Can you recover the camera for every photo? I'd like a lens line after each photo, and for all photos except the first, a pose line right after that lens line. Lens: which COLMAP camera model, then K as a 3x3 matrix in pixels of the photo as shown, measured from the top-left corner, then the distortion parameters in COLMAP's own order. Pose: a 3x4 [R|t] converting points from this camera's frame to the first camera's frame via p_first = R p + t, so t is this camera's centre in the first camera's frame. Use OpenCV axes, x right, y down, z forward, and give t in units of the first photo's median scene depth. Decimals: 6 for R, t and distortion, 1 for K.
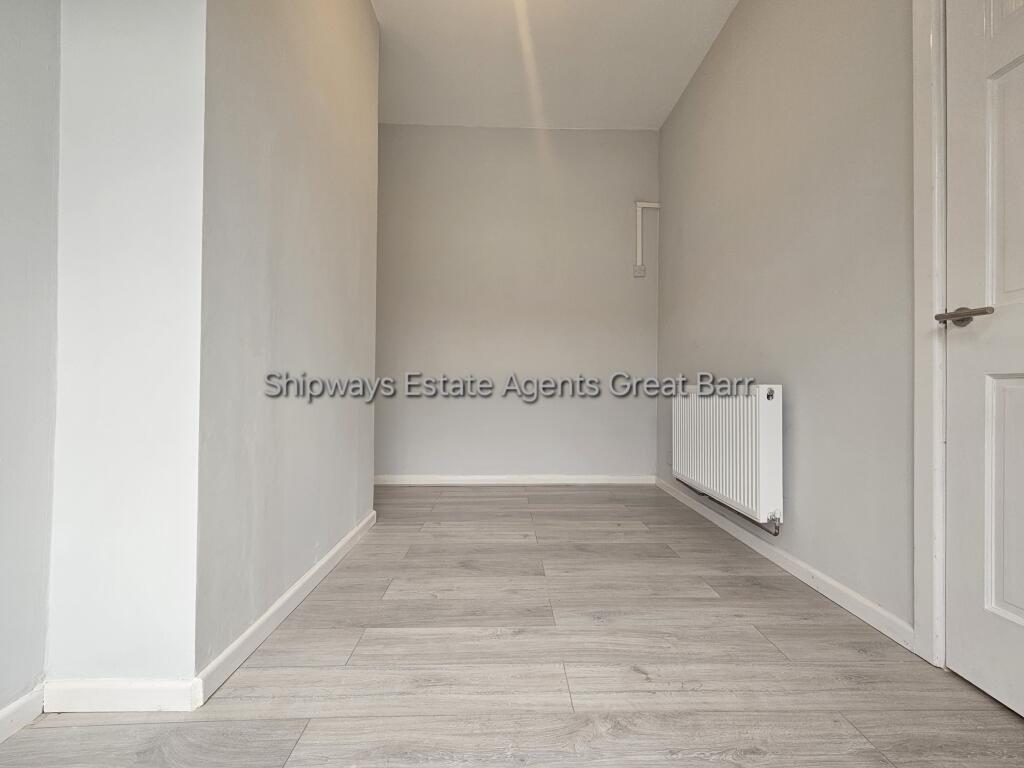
lens RADIAL K [[430.8, 0, 511.1], [0, 430.8, 380.7], [0, 0, 1]] dist [-0.000394, 0.000992]
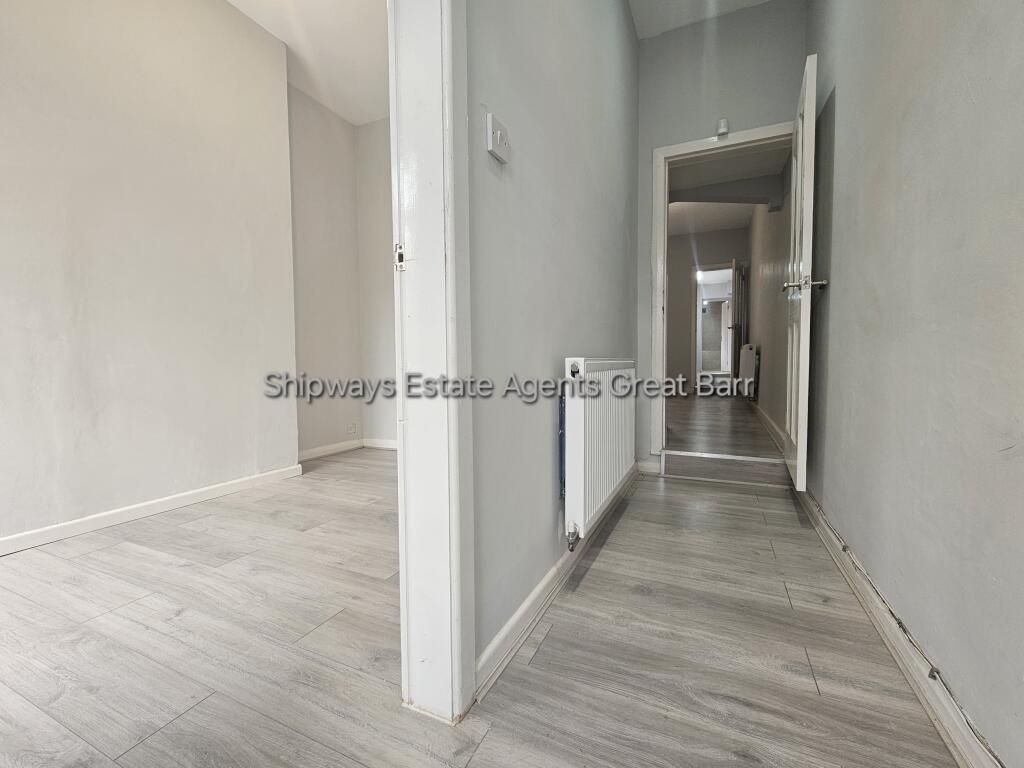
lens RADIAL K [[430.8, 0, 511.1], [0, 430.8, 380.7], [0, 0, 1]] dist [-0.000394, 0.000992]
pose [[0.902515, 0.007362, -0.430597, 1.194762], [0.015850, 0.998609, 0.050295, 0.031350], [0.430368, -0.052217, 0.901142, 0.314717]]
